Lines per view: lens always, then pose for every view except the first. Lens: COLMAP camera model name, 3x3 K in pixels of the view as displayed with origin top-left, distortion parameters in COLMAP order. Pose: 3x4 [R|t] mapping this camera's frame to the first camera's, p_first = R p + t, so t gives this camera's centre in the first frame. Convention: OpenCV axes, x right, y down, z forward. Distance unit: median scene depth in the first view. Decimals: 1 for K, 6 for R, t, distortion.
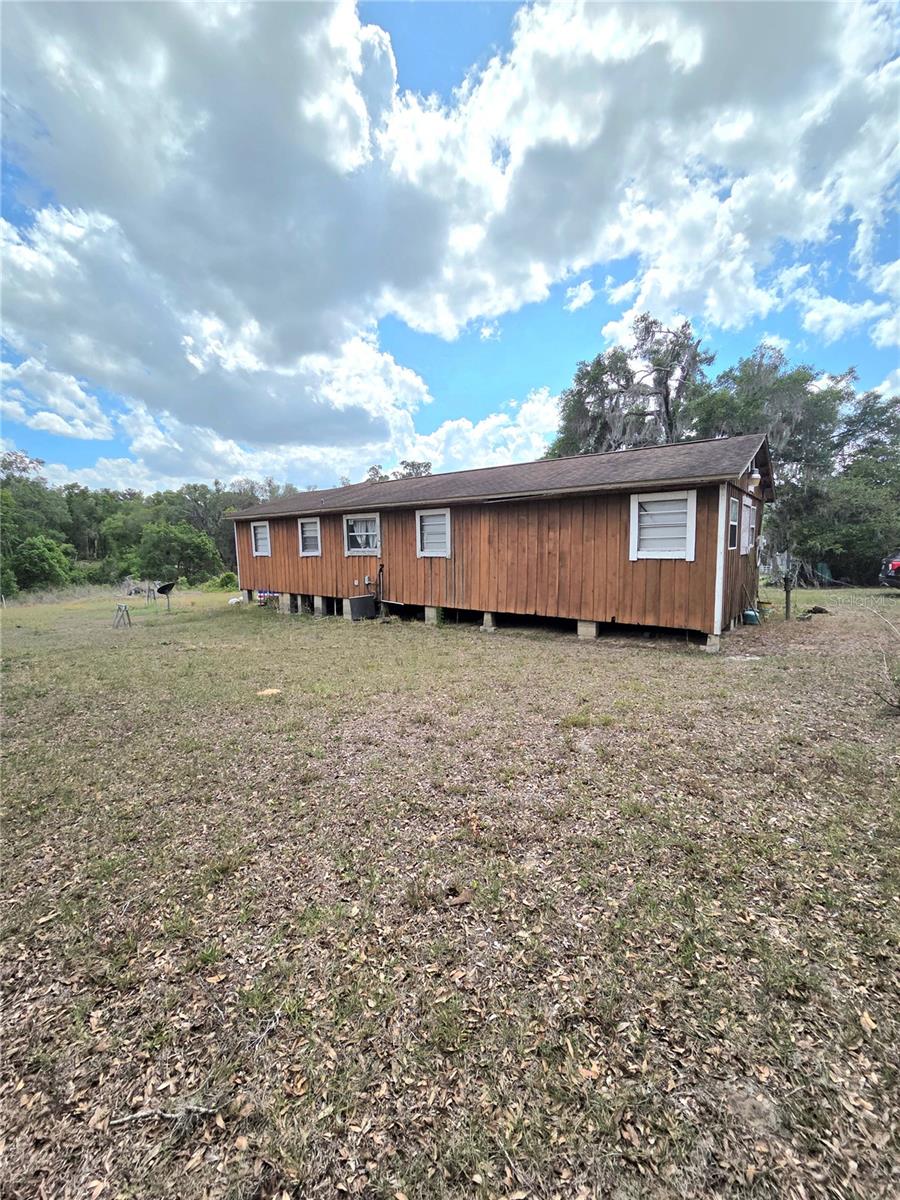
lens RADIAL K [[493.9, 0, 444.7], [0, 493.9, 590.1], [0, 0, 1]] dist [0.009935, -0.001316]
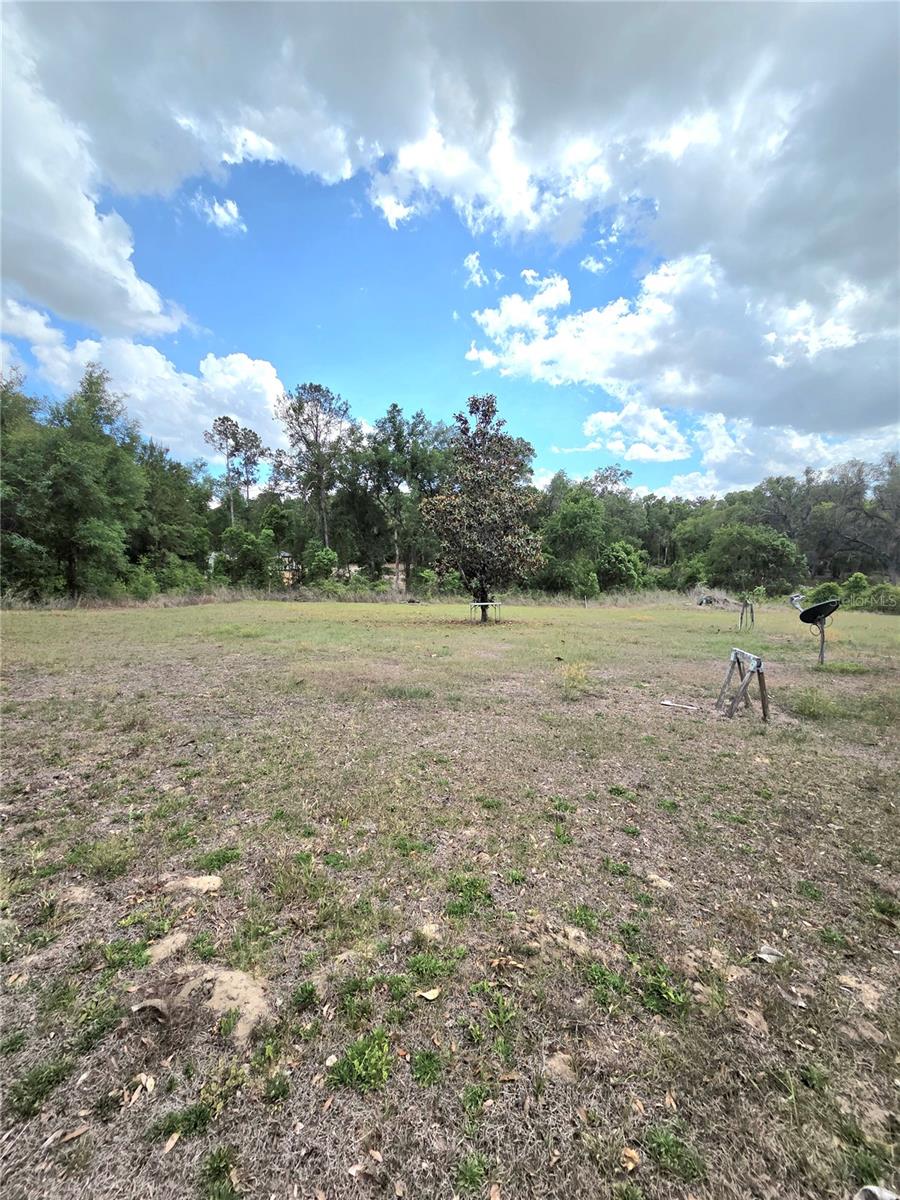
lens RADIAL K [[493.9, 0, 444.7], [0, 493.9, 590.1], [0, 0, 1]] dist [0.009935, -0.001316]
pose [[0.516688, 0.054760, -0.854421, -0.066946], [-0.069272, 0.997354, 0.022030, -0.001563], [0.853367, 0.047805, 0.519114, 0.089273]]
